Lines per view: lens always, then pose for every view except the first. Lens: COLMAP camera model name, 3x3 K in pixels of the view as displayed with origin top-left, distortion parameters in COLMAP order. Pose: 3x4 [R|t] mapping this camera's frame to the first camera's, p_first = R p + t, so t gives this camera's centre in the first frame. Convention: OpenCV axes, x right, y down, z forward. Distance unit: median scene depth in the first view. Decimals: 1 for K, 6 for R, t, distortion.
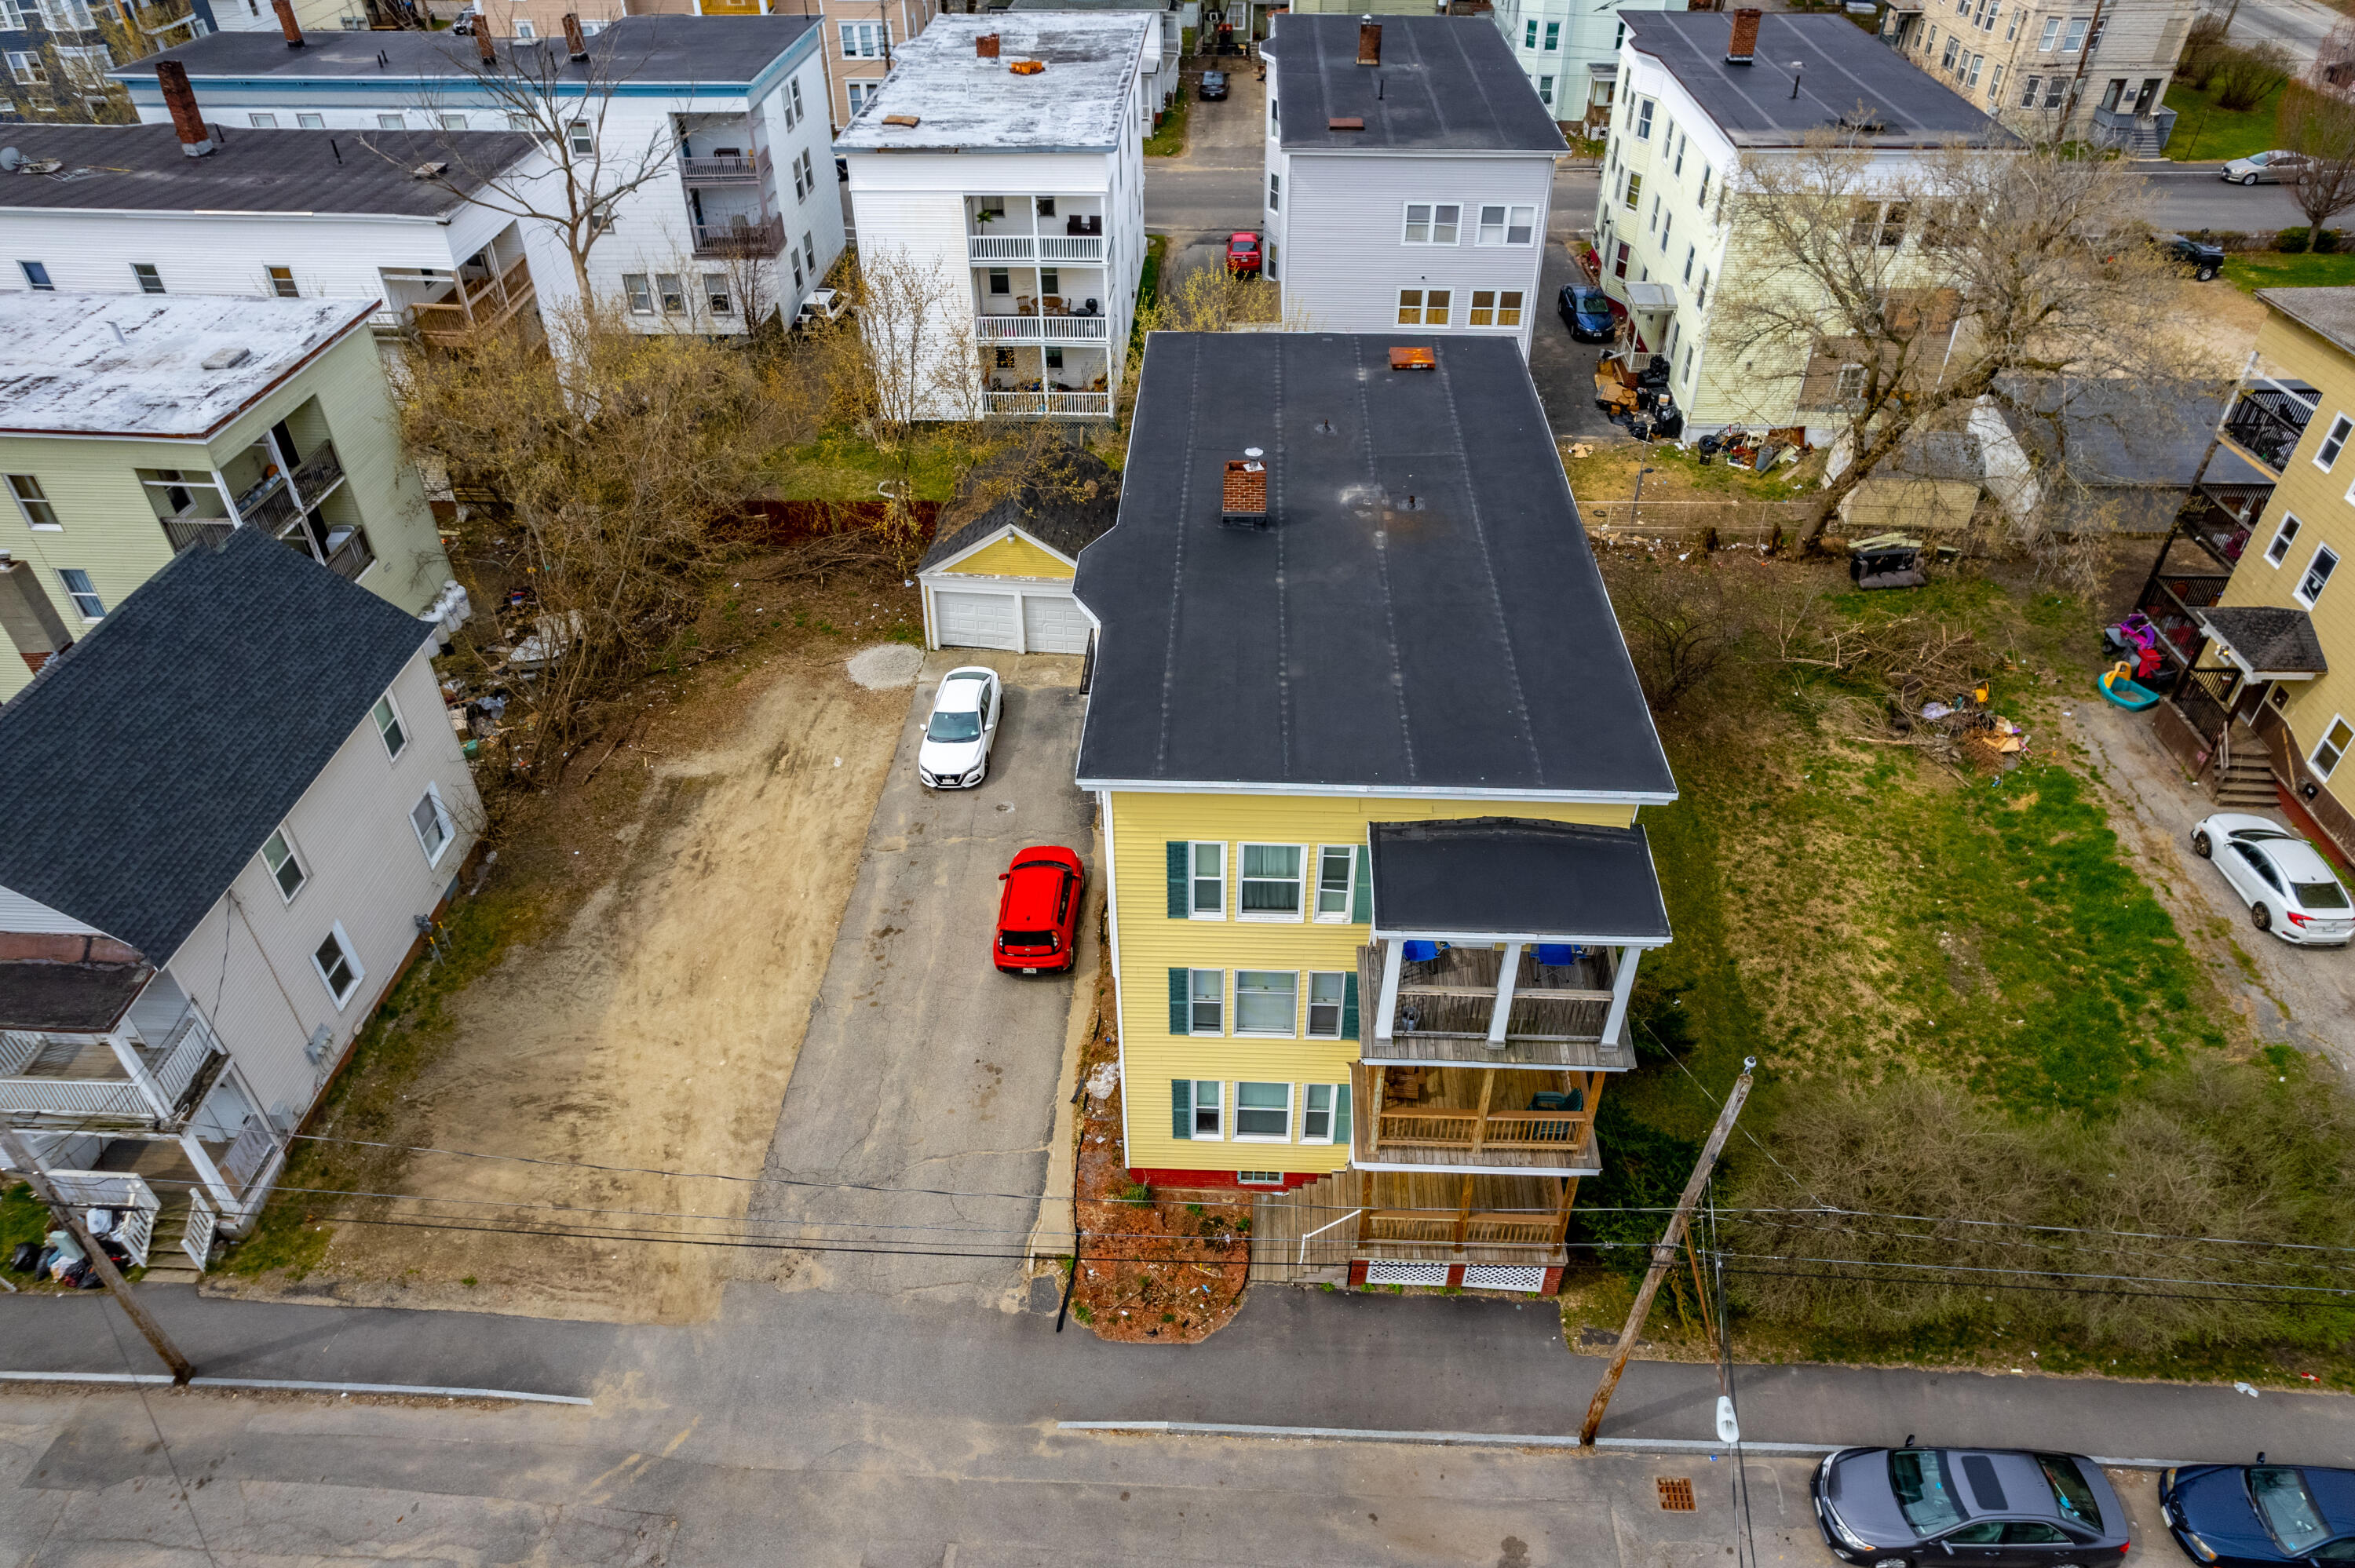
lens RADIAL K [[1511.3, 0, 1177.6], [0, 1511.3, 798.3], [0, 0, 1]] dist [-0.080276, 0.073410]
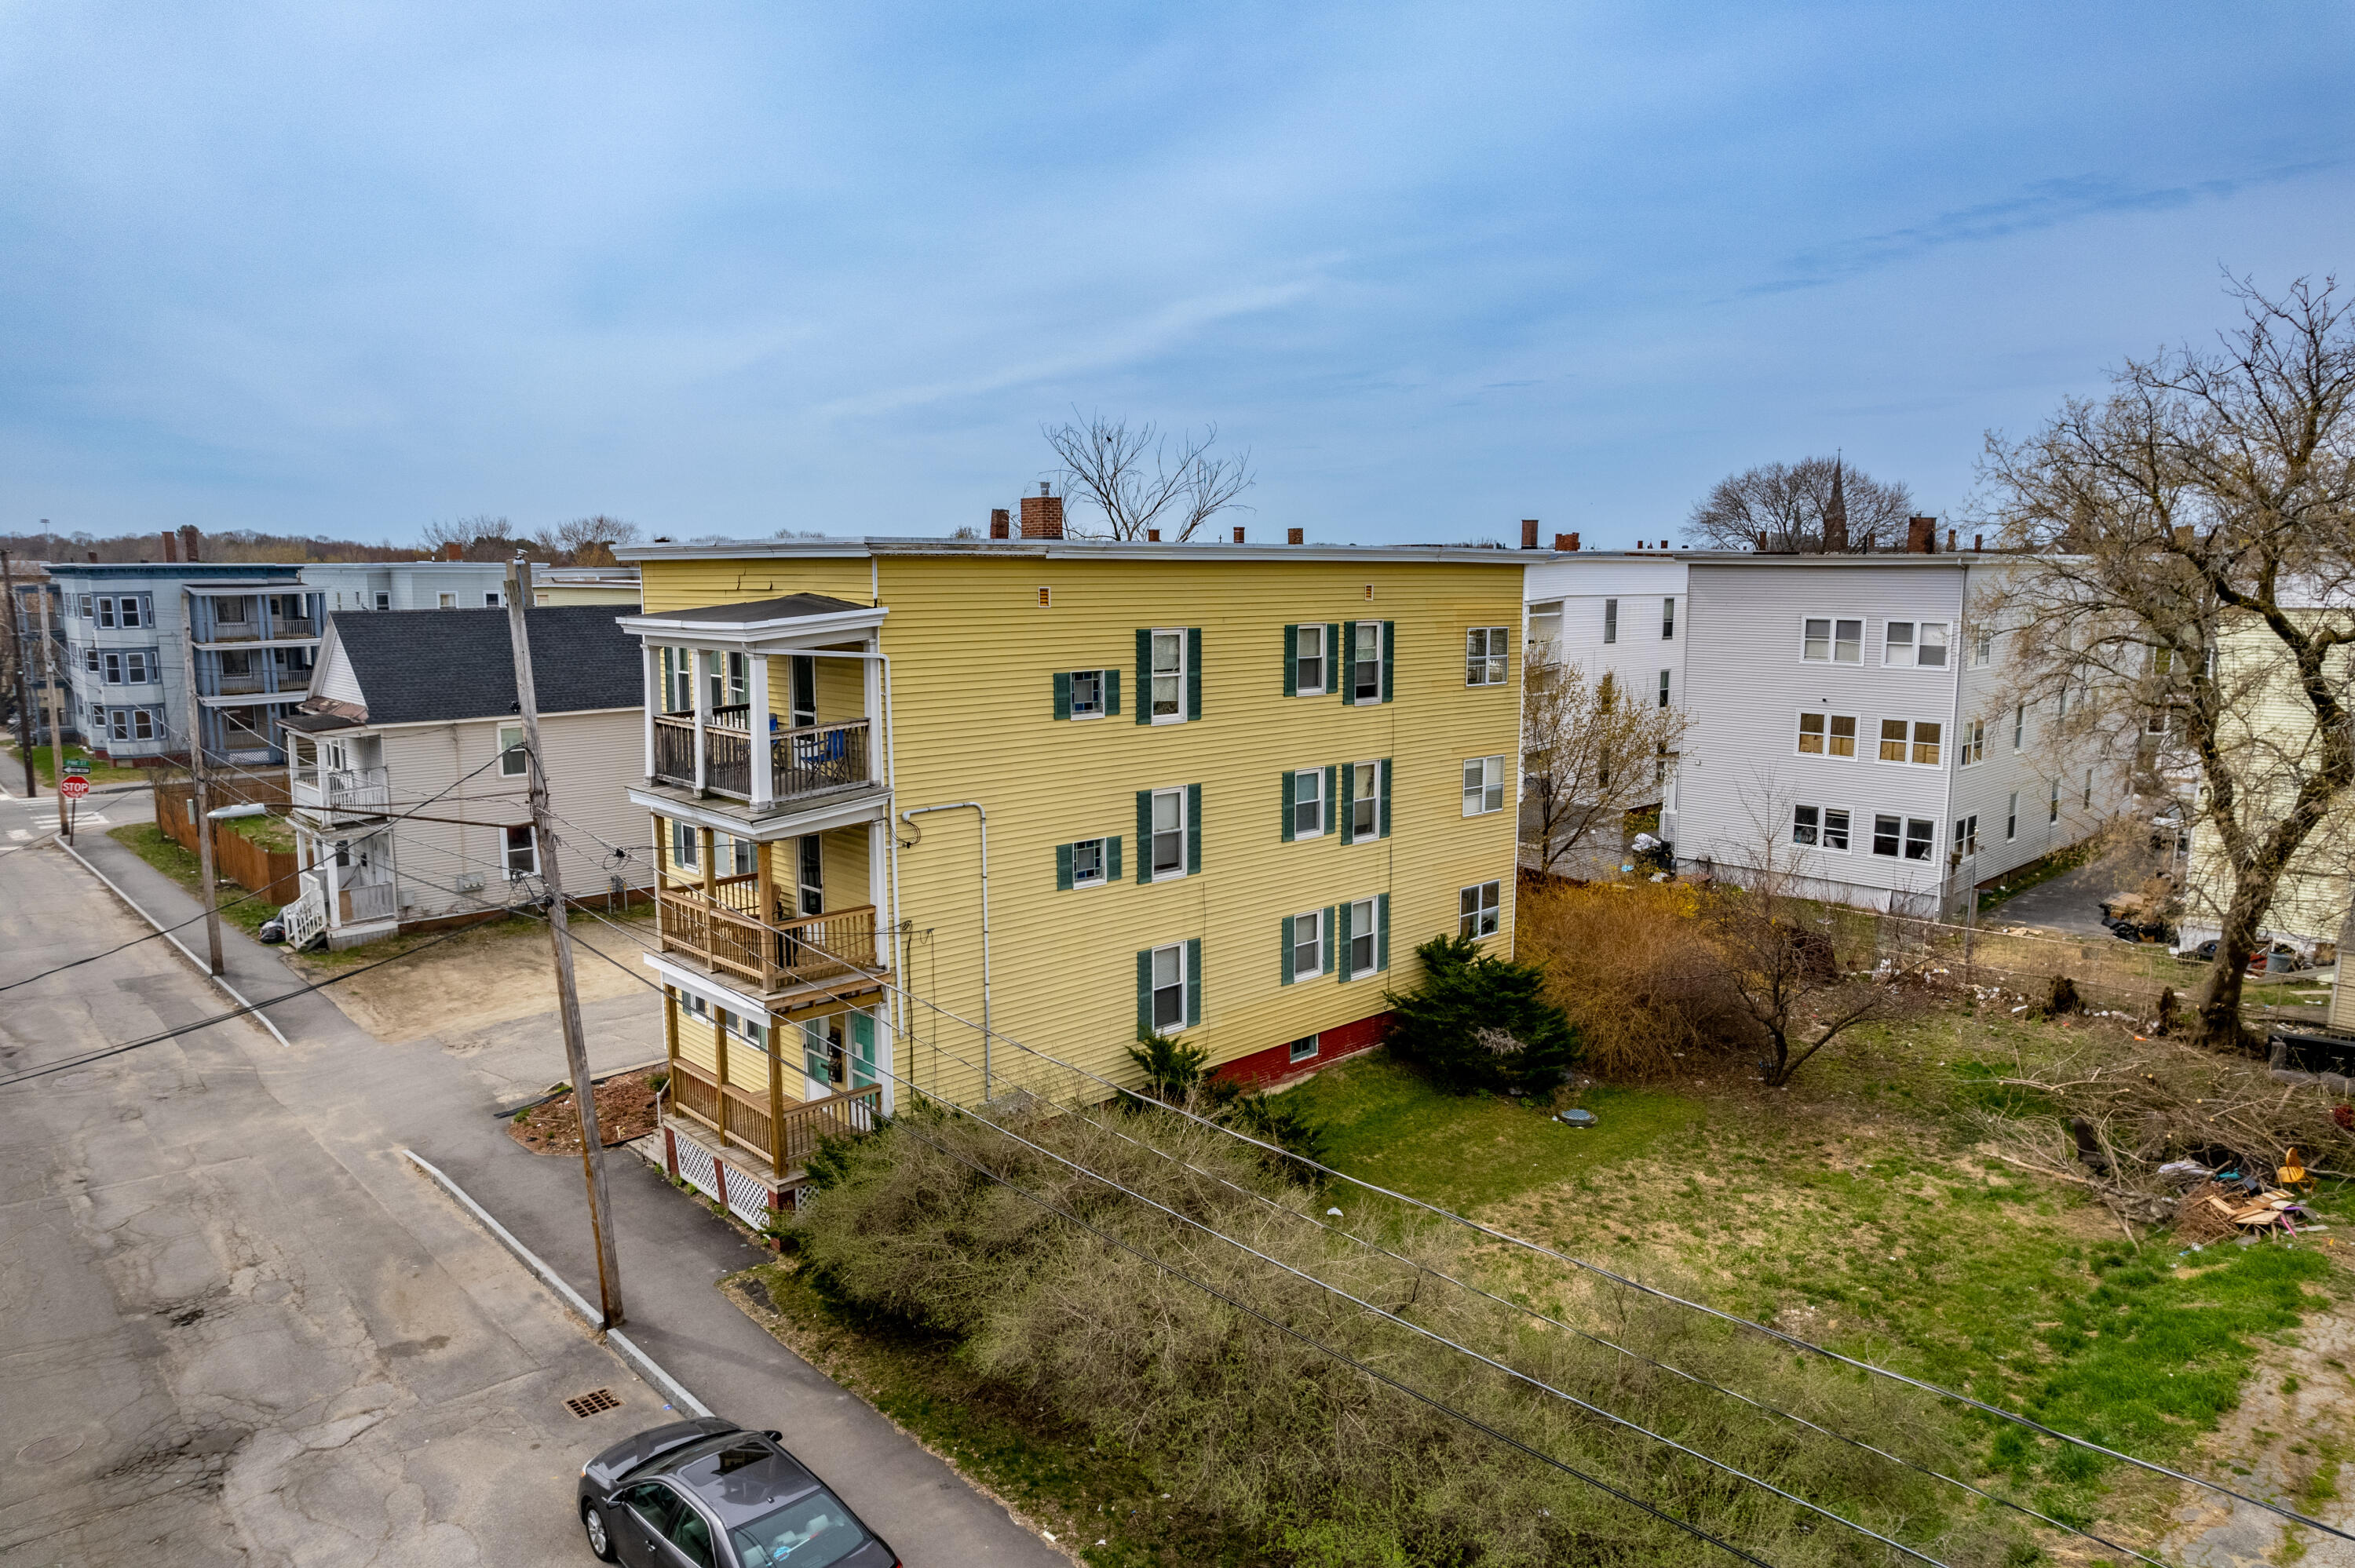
lens RADIAL K [[1511.3, 0, 1178.1], [0, 1511.3, 797.2], [0, 0, 1]] dist [-0.080276, 0.073410]
pose [[0.721939, 0.112081, -0.682819, 0.776734], [-0.436602, 0.839348, -0.323842, 0.243672], [0.536826, 0.531914, 0.654893, 0.374700]]
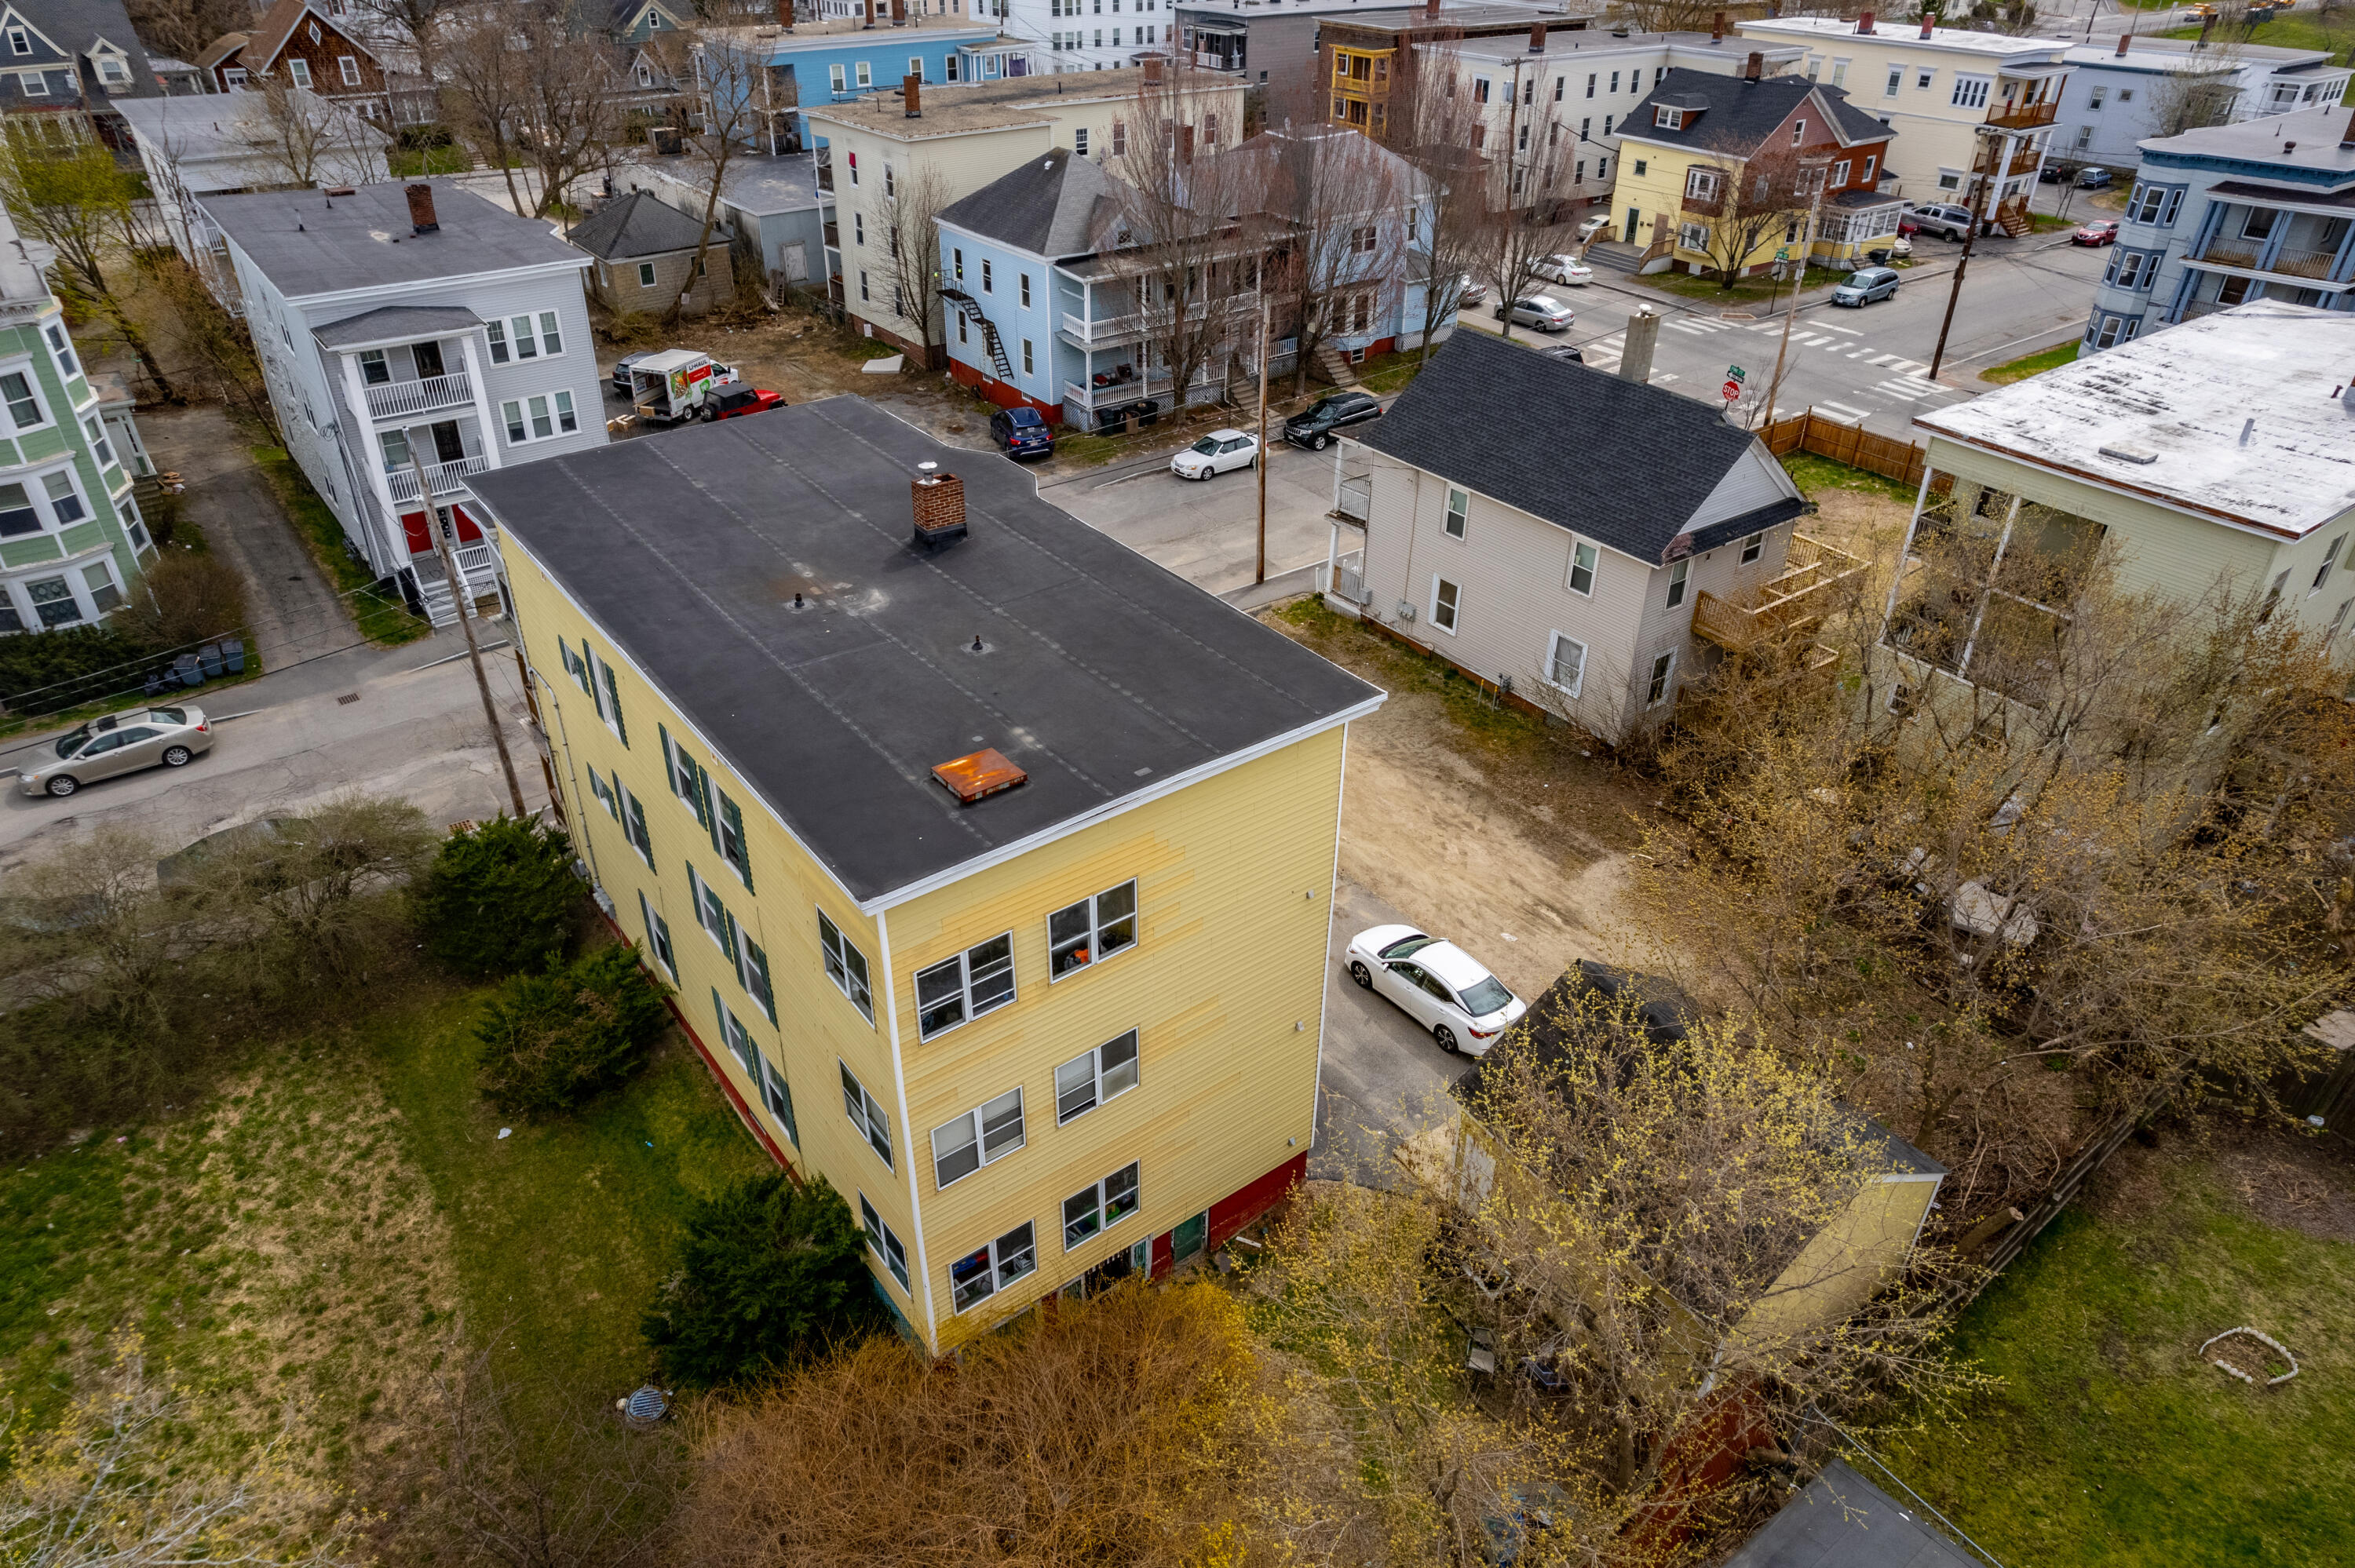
lens RADIAL K [[1511.3, 0, 1176.2], [0, 1511.3, 801.2], [0, 0, 1]] dist [-0.080276, 0.073410]
pose [[-0.769778, 0.348274, -0.534927, 0.439553], [-0.400533, 0.388967, 0.829625, -0.856121], [0.497006, 0.852883, -0.159923, 1.201094]]
